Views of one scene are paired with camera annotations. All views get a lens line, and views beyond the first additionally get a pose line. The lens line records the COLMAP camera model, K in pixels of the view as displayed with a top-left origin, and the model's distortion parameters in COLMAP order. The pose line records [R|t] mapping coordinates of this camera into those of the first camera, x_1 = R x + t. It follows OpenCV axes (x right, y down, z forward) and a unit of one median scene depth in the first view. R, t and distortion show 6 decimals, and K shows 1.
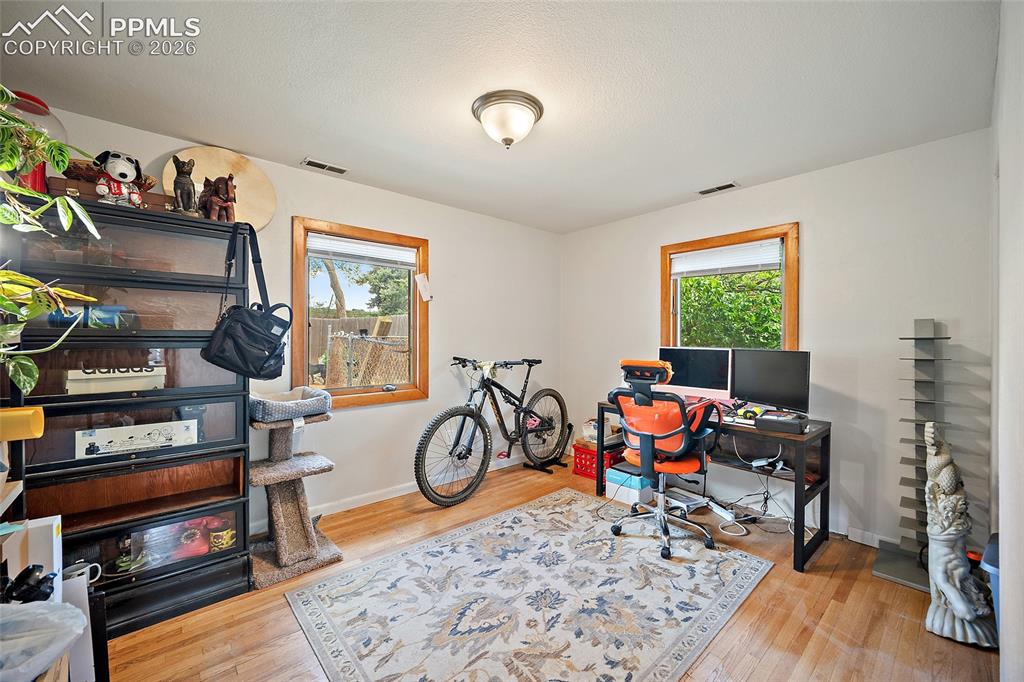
lens RADIAL K [[406.7, 0, 508.0], [0, 406.7, 341.5], [0, 0, 1]] dist [-0.000413, 0.000092]
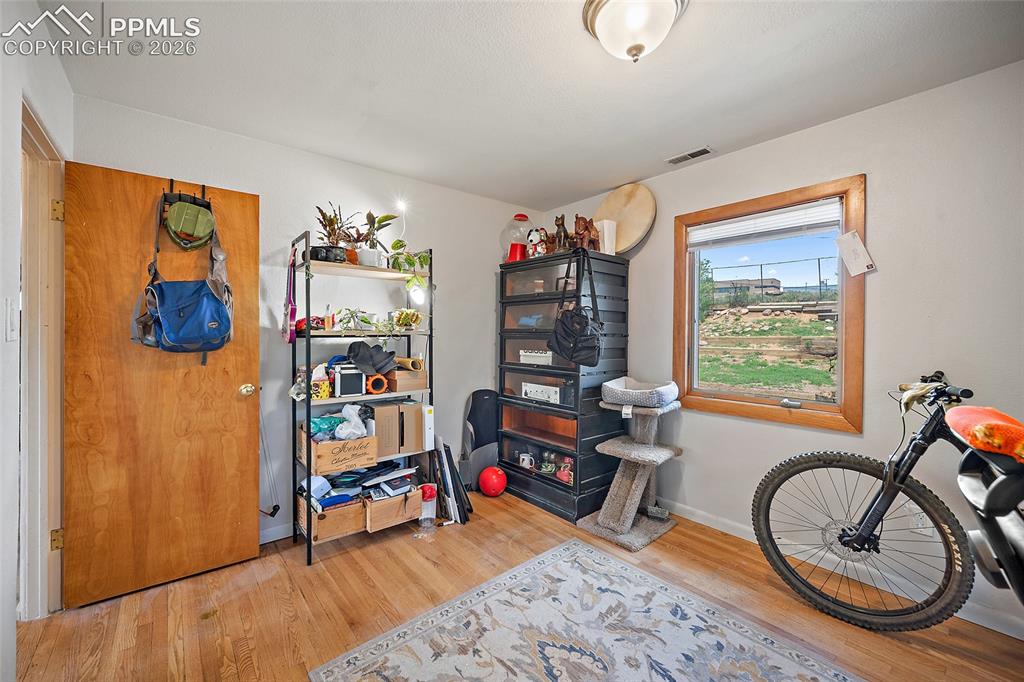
lens RADIAL K [[406.7, 0, 508.7], [0, 406.7, 334.7], [0, 0, 1]] dist [-0.000413, 0.000092]
pose [[-0.009963, -0.000327, -0.999950, 0.692289], [-0.015506, 0.999880, -0.000172, -0.000533], [0.999830, 0.015504, -0.009967, 0.786934]]
